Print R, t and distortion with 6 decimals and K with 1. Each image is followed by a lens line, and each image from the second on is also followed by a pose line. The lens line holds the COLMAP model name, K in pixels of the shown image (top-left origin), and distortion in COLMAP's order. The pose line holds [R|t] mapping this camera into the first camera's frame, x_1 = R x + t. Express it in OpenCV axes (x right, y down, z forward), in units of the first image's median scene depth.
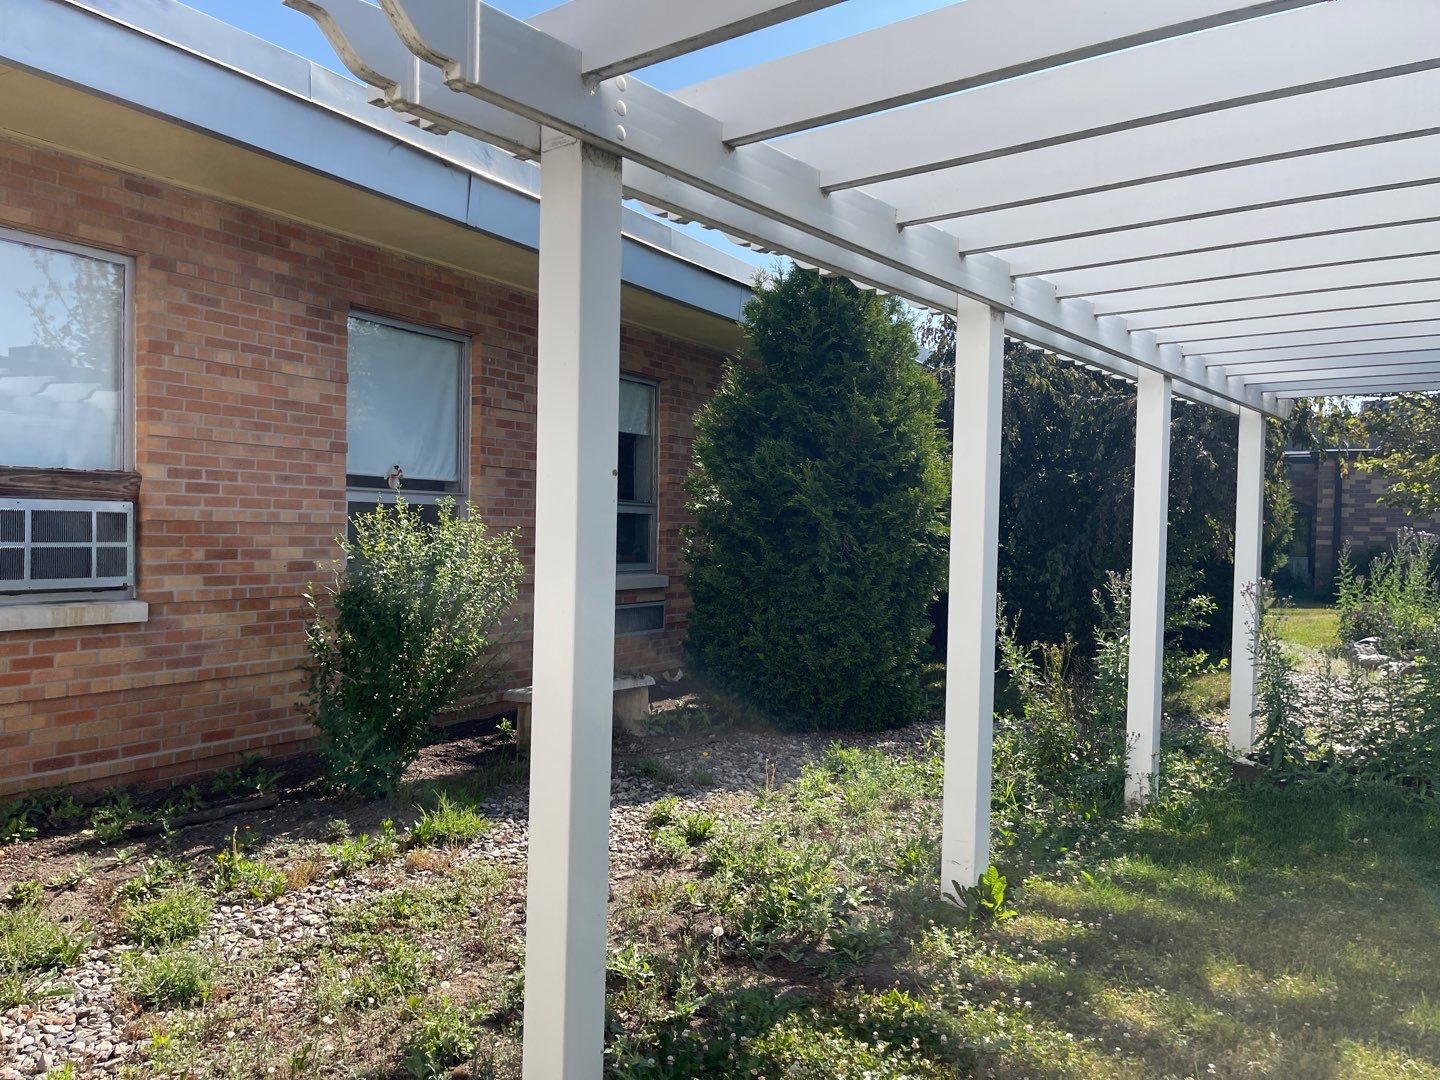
lens RADIAL K [[1094.5, 0, 714.8], [0, 1094.5, 539.6], [0, 0, 1]] dist [0.060127, -0.085494]
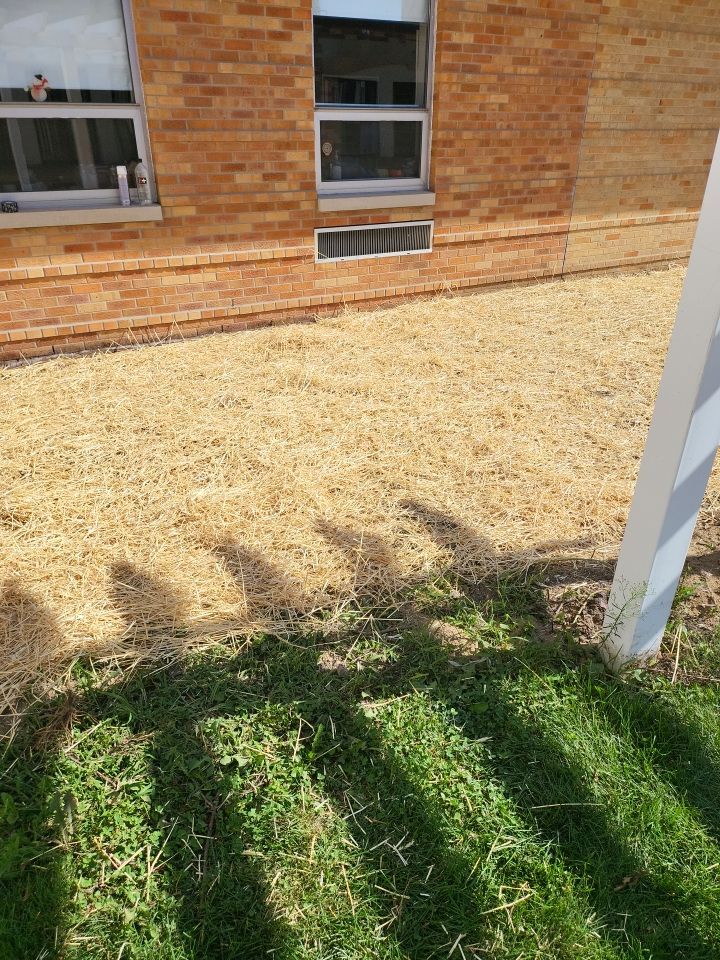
lens RADIAL K [[655.8, 0, 357.7], [0, 655.8, 479.4], [0, 0, 1]] dist [0.025295, -0.010054]
pose [[0.855053, 0.215908, -0.471453, 0.380945], [0.017196, 0.896885, 0.441928, 0.001210], [0.518256, -0.385980, 0.763172, 0.658265]]
